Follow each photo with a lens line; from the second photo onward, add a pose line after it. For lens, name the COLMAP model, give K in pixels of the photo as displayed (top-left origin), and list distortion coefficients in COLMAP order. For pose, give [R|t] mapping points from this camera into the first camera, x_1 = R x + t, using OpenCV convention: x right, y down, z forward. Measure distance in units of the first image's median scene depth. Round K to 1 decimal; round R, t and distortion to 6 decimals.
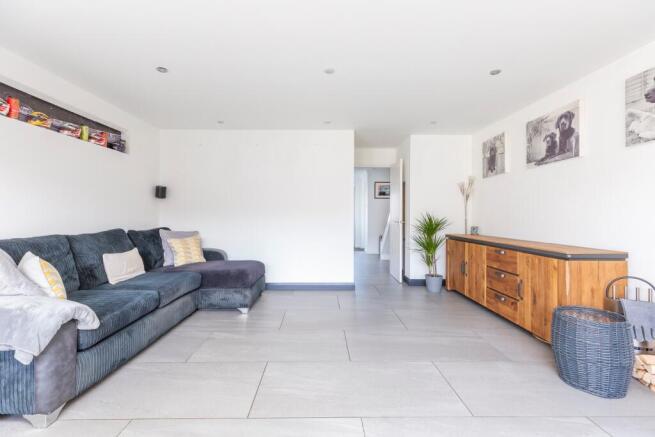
lens RADIAL K [[297.2, 0, 325.9], [0, 297.2, 212.1], [0, 0, 1]] dist [-0.002279, 0.000374]
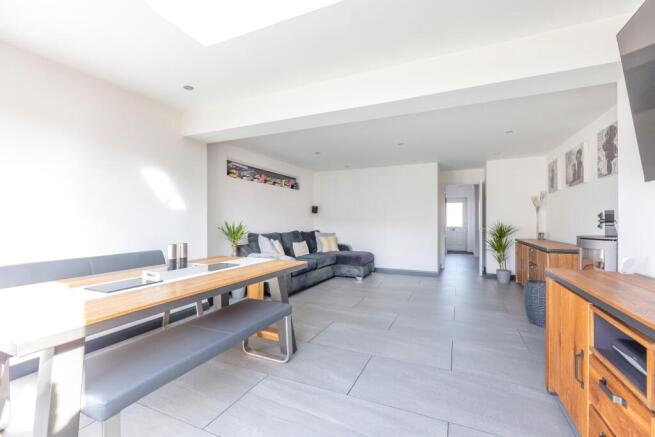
lens RADIAL K [[297.2, 0, 328.5], [0, 297.2, 220.5], [0, 0, 1]] dist [-0.002279, 0.000374]
pose [[0.906493, -0.001956, -0.422217, 0.280930], [0.004537, 0.999977, 0.005108, -0.015976], [0.422198, -0.006546, 0.906480, -0.613495]]
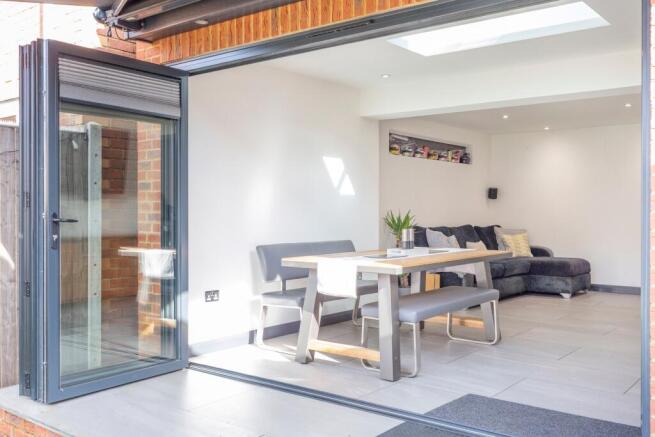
lens RADIAL K [[641.1, 0, 328.2], [0, 641.1, 219.9], [0, 0, 1]] dist [0.002724, 0.000000]
pose [[0.777761, 0.006593, -0.628525, 0.559756], [0.005233, 0.999842, 0.016964, -0.014775], [0.628538, -0.016484, 0.777604, -1.487456]]
